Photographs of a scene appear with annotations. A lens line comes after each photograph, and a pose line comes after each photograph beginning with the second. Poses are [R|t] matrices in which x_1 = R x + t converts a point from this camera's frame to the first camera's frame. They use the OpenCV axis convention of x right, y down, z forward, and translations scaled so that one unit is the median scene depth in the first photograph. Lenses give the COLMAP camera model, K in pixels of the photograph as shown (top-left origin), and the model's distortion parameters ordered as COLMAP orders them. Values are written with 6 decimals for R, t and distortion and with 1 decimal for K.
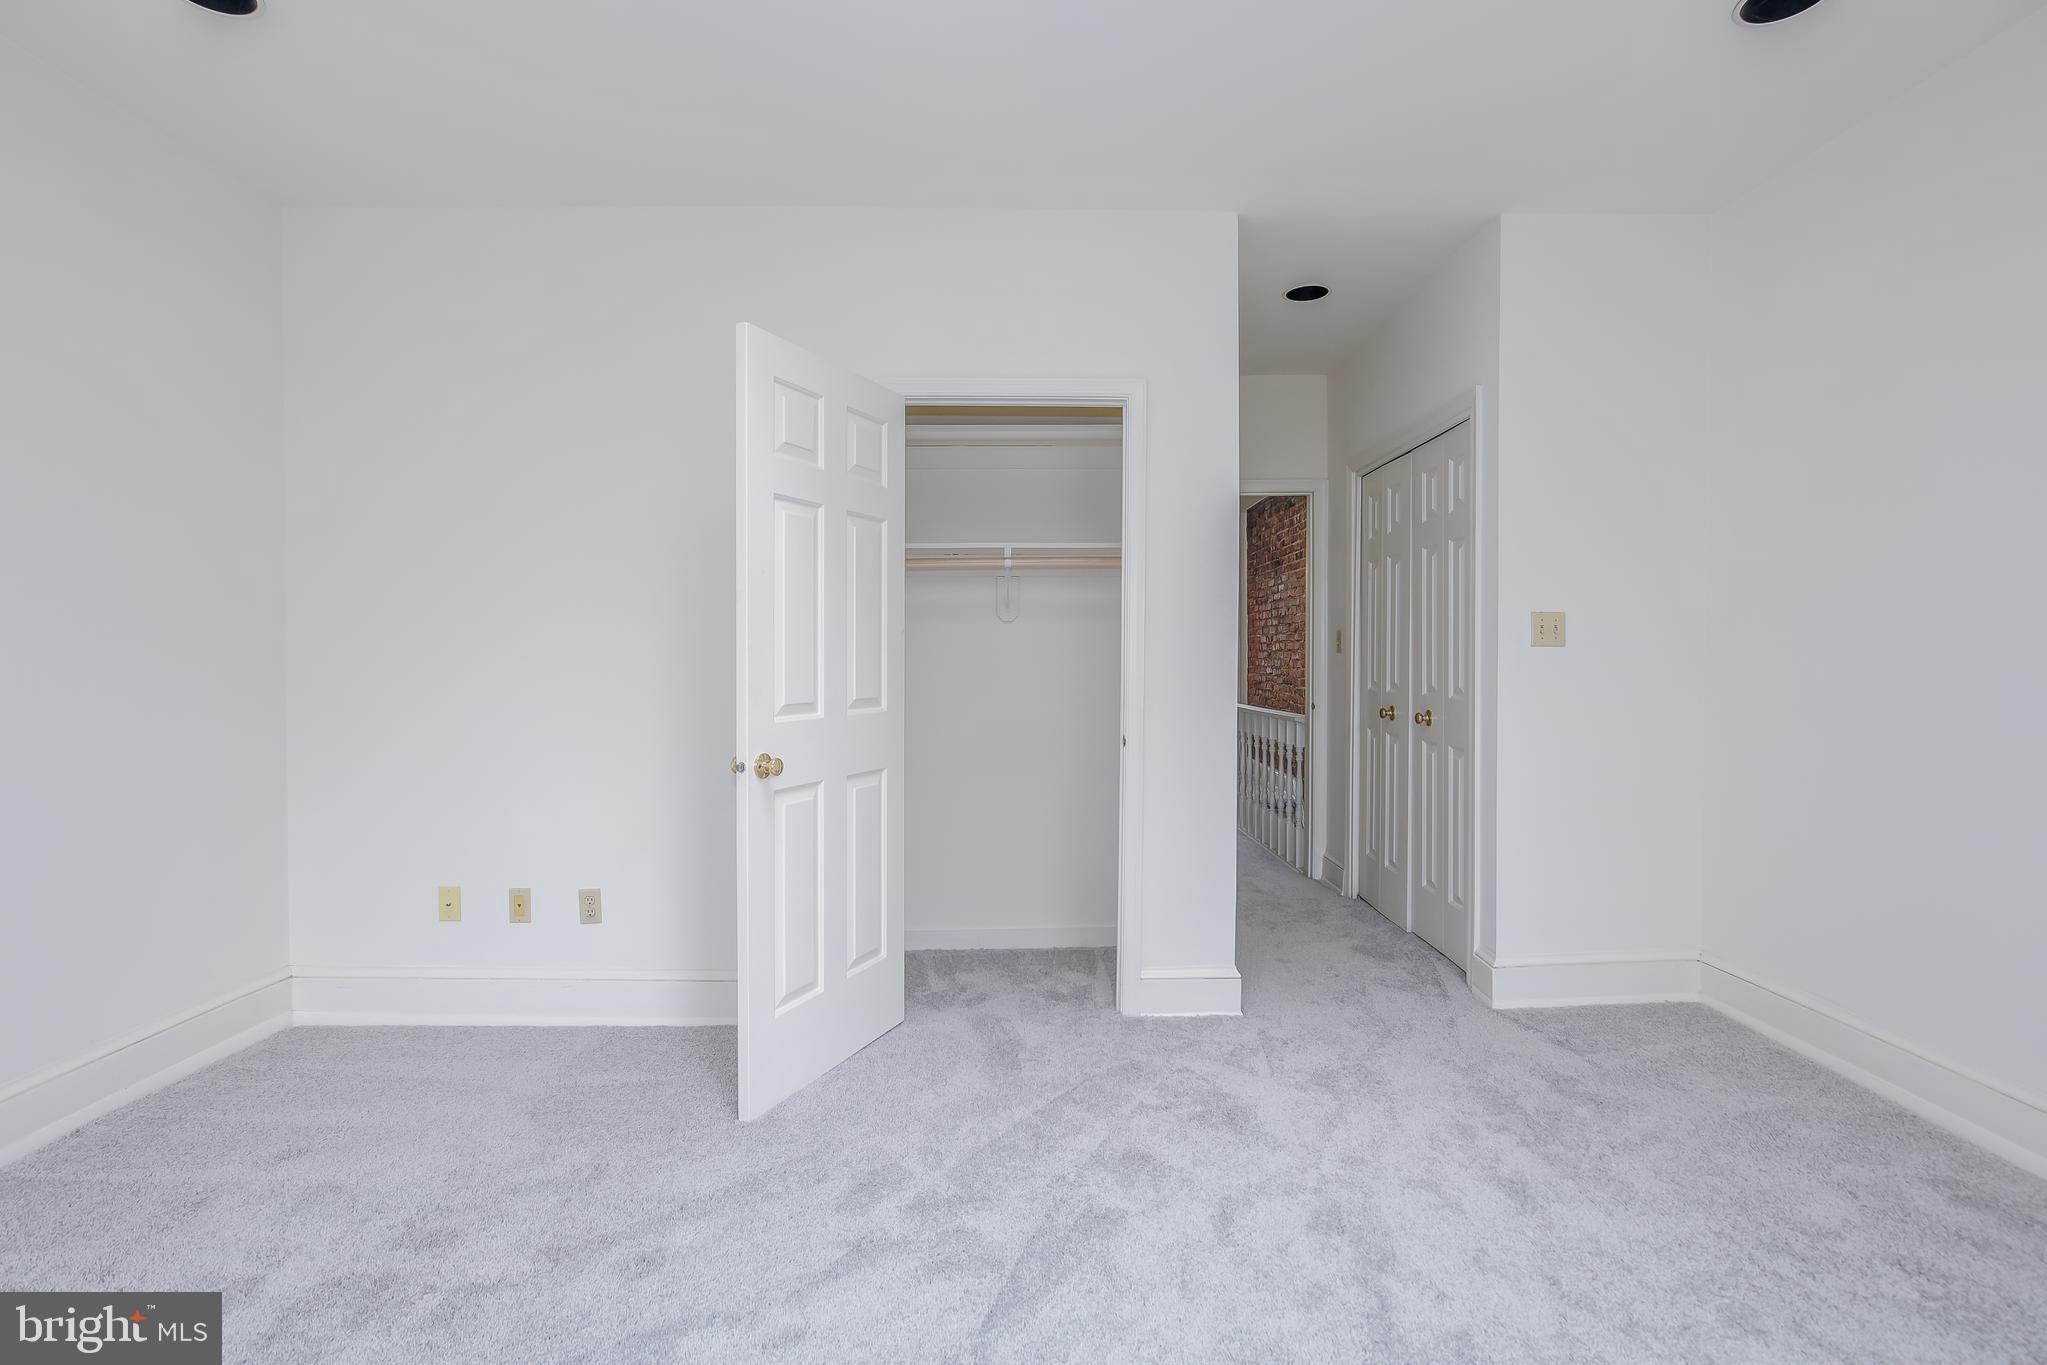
lens RADIAL K [[944.4, 0, 1014.8], [0, 944.4, 662.6], [0, 0, 1]] dist [0.002008, 0.000739]
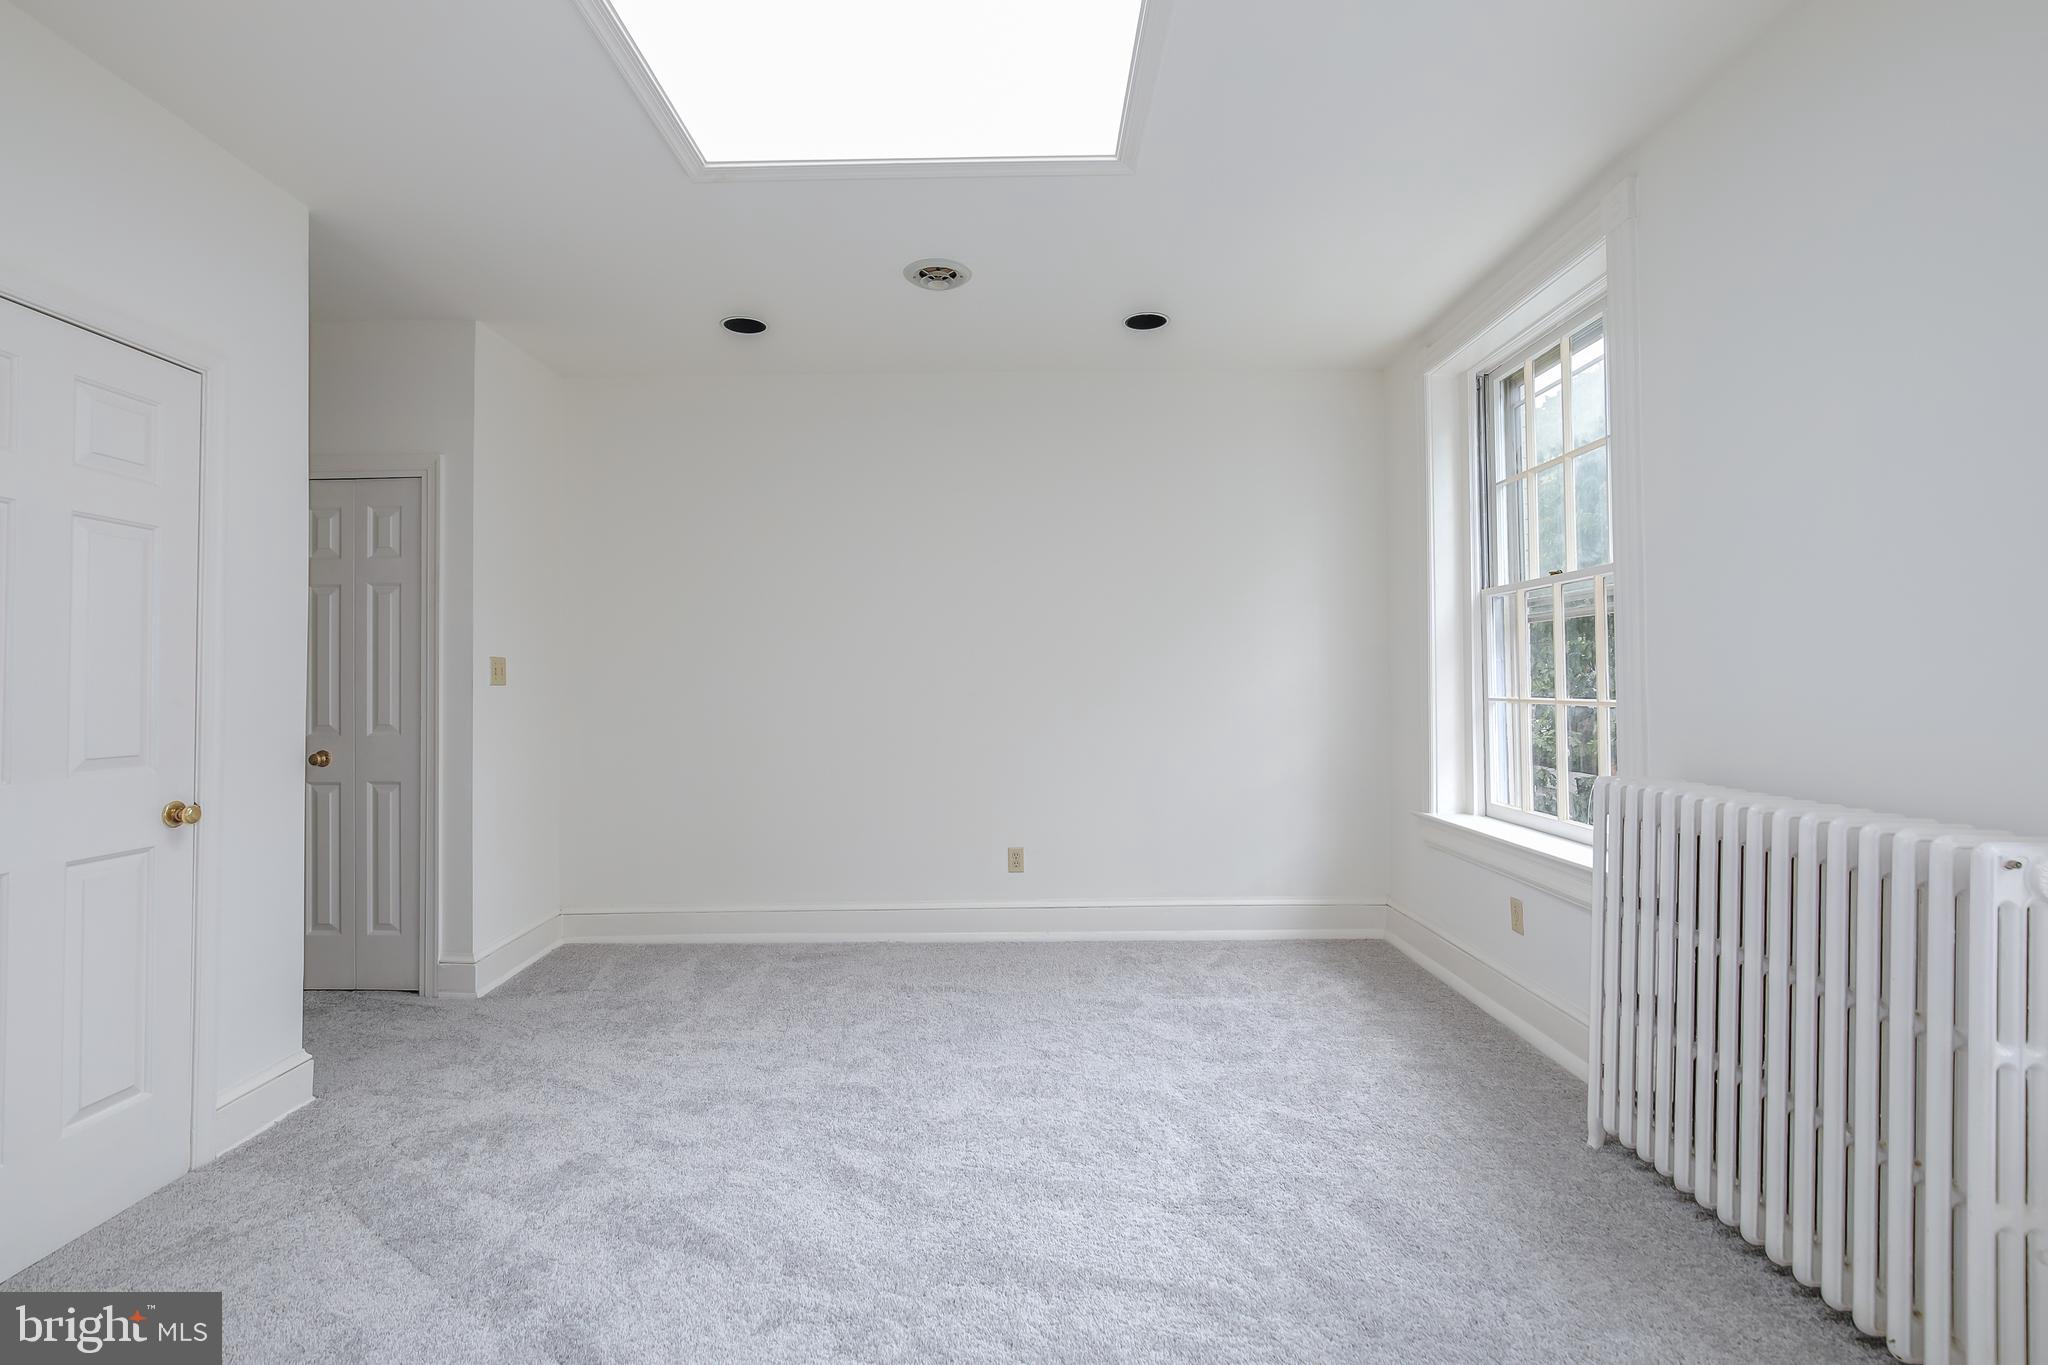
lens RADIAL K [[944.9, 0, 1015.3], [0, 944.9, 662.6], [0, 0, 1]] dist [0.002008, 0.000739]
pose [[0.017757, 0.021436, 0.999613, -0.739905], [0.019351, 0.999576, -0.021779, -0.008282], [-0.999655, 0.019730, 0.017335, 0.357021]]
